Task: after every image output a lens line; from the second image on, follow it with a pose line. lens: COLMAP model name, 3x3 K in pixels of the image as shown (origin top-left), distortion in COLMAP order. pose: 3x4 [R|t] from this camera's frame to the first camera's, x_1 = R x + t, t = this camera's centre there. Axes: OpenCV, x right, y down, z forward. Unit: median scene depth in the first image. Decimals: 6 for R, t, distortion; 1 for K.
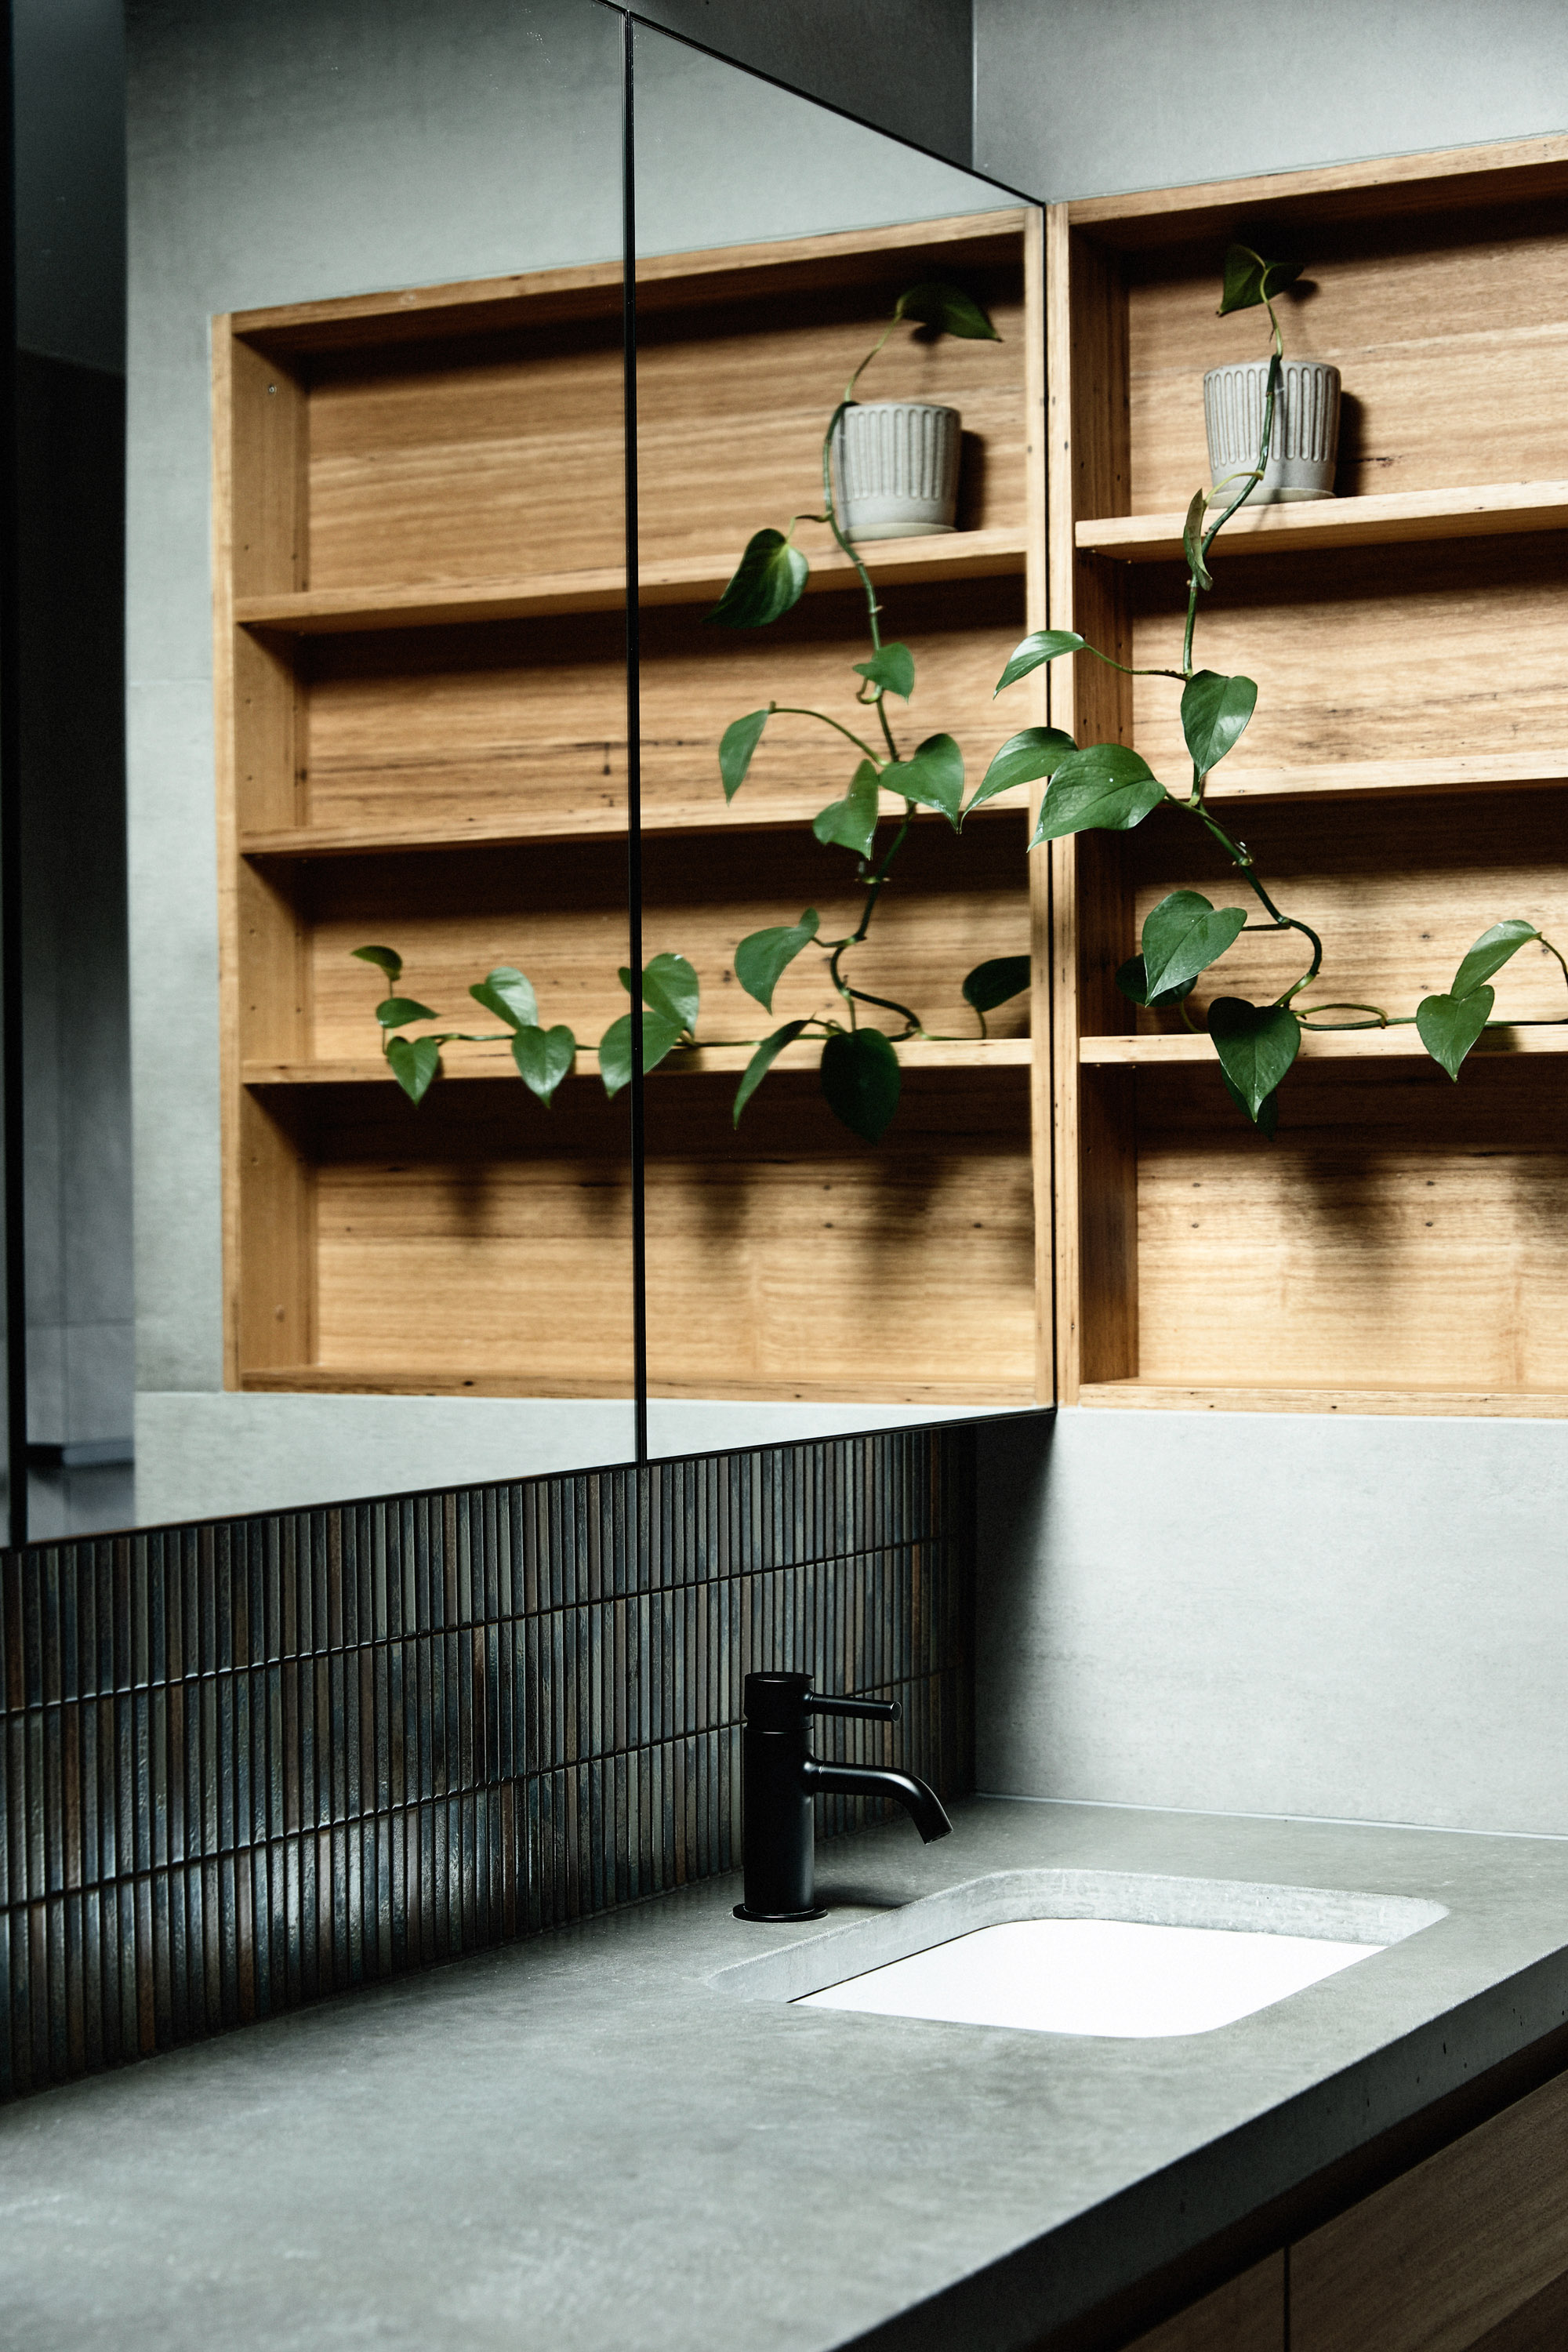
lens RADIAL K [[4000.2, 0, 784.0], [0, 4000.2, 1176.0], [0, 0, 1]] dist [-0.004491, -0.161048]
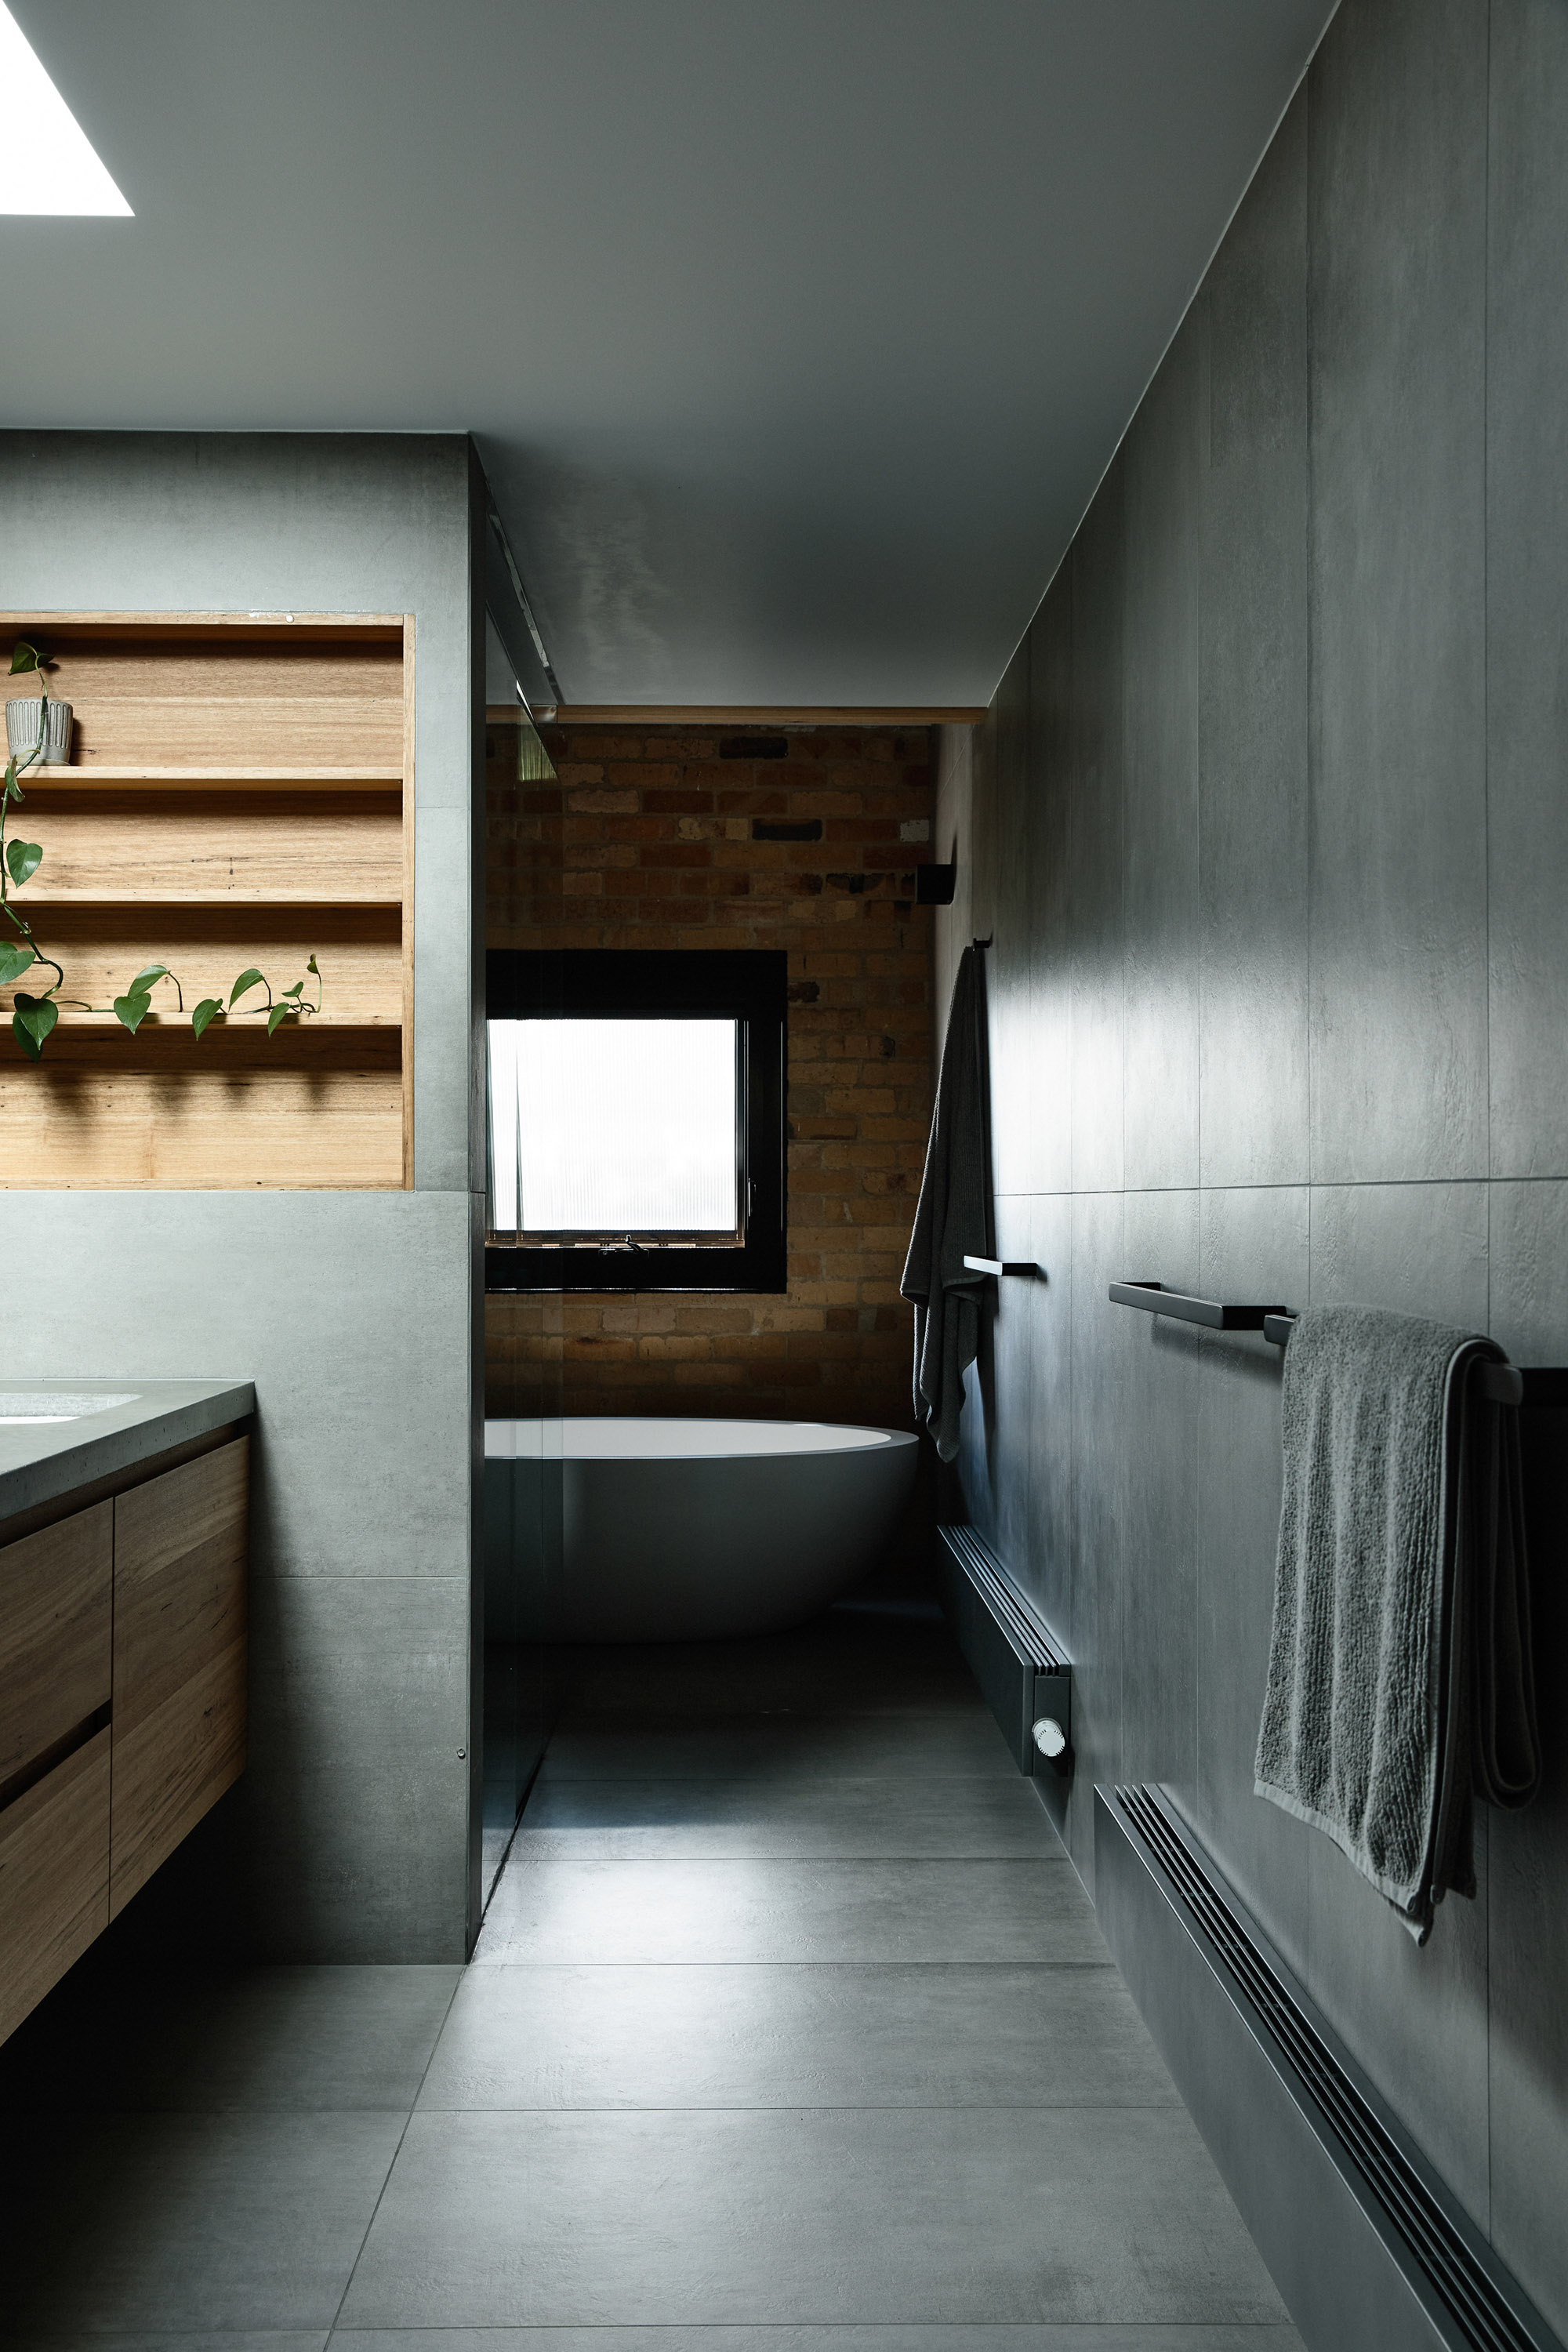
lens RADIAL K [[2372.9, 0, 784.0], [0, 2372.9, 1176.0], [0, 0, 1]] dist [0.008760, 0.005270]
pose [[0.863571, 0.015589, 0.503986, -0.171630], [-0.006270, 0.999777, -0.020181, 0.074234], [-0.504188, 0.014268, 0.863476, -0.293670]]
